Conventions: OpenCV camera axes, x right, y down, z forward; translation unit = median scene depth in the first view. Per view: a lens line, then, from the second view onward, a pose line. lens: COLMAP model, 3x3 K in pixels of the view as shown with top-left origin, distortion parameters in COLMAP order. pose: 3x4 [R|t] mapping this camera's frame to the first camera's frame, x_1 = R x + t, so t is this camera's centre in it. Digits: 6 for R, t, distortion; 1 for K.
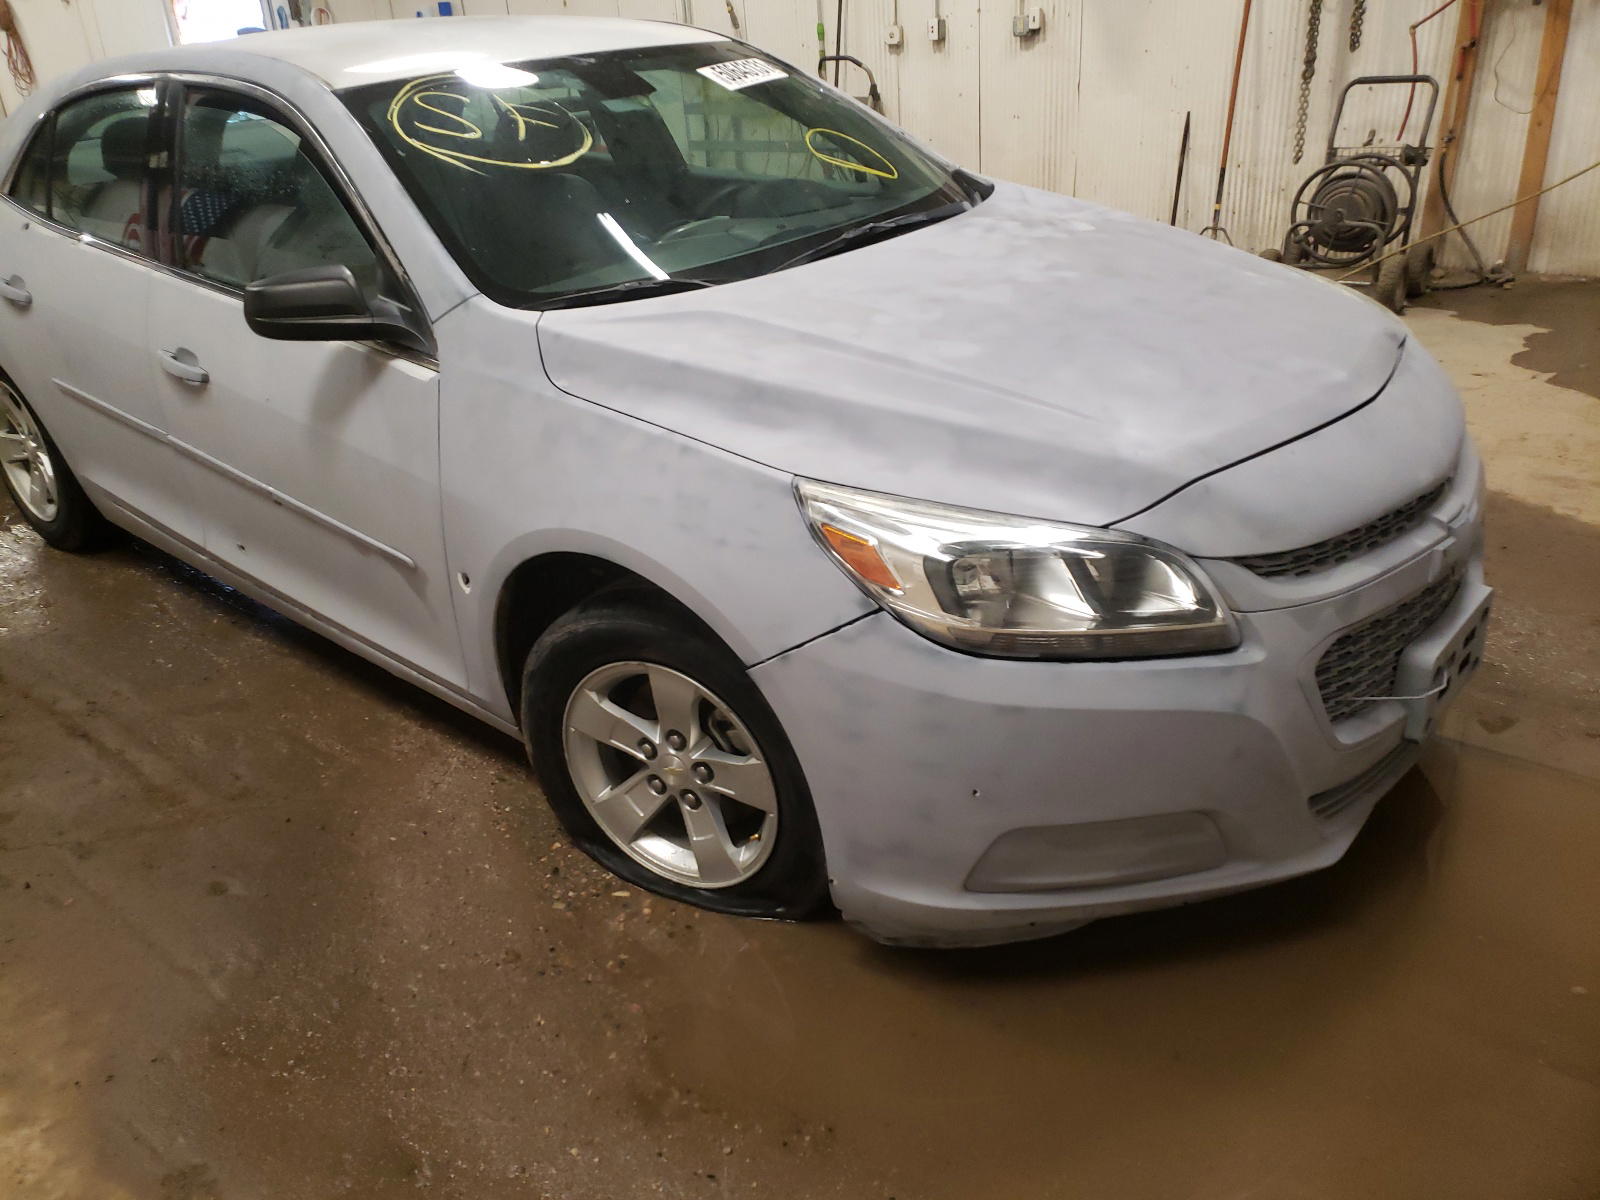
lens RADIAL K [[1215.1, 0, 788.0], [0, 1215.1, 595.8], [0, 0, 1]] dist [-0.001255, 0.042708]
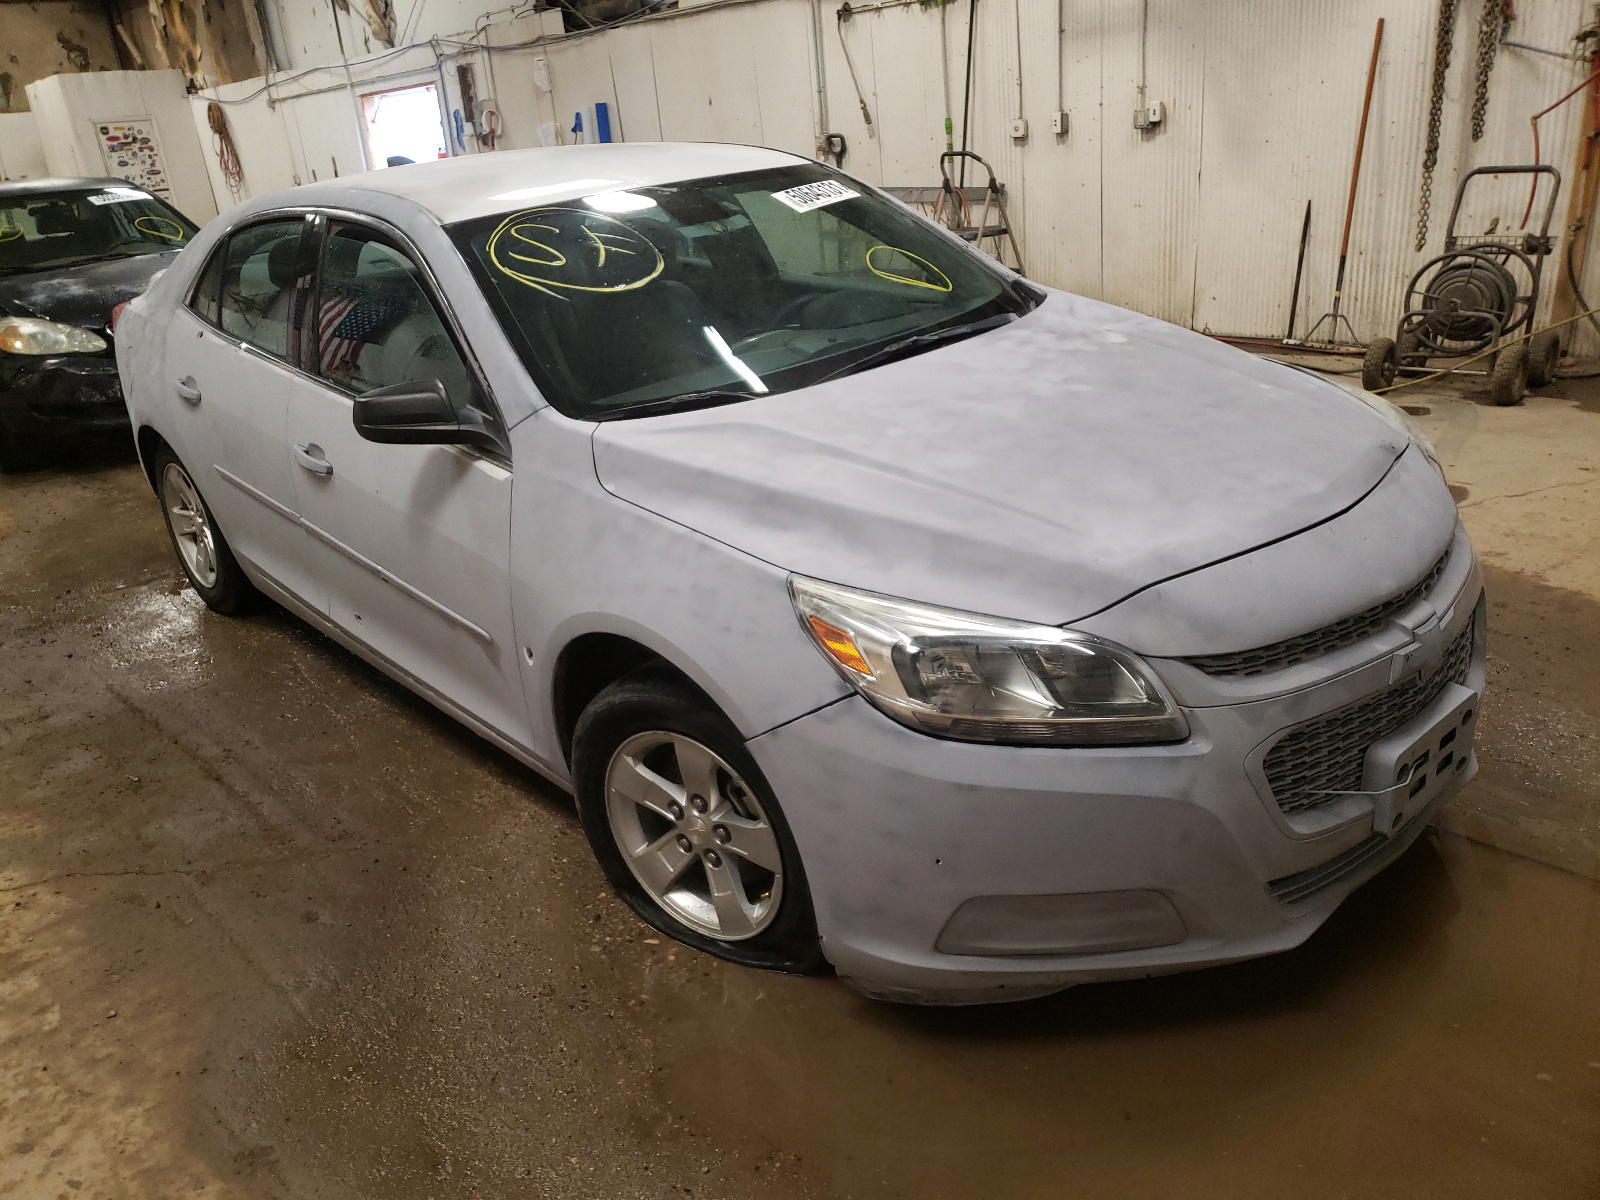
lens RADIAL K [[1222.8, 0, 798.8], [0, 1222.8, 611.8], [0, 0, 1]] dist [0.017580, 0.000099]
pose [[0.992884, 0.025071, -0.116420, 0.118606], [-0.030212, 0.998635, -0.042609, -0.011478], [0.115192, 0.045824, 0.992286, -0.108731]]
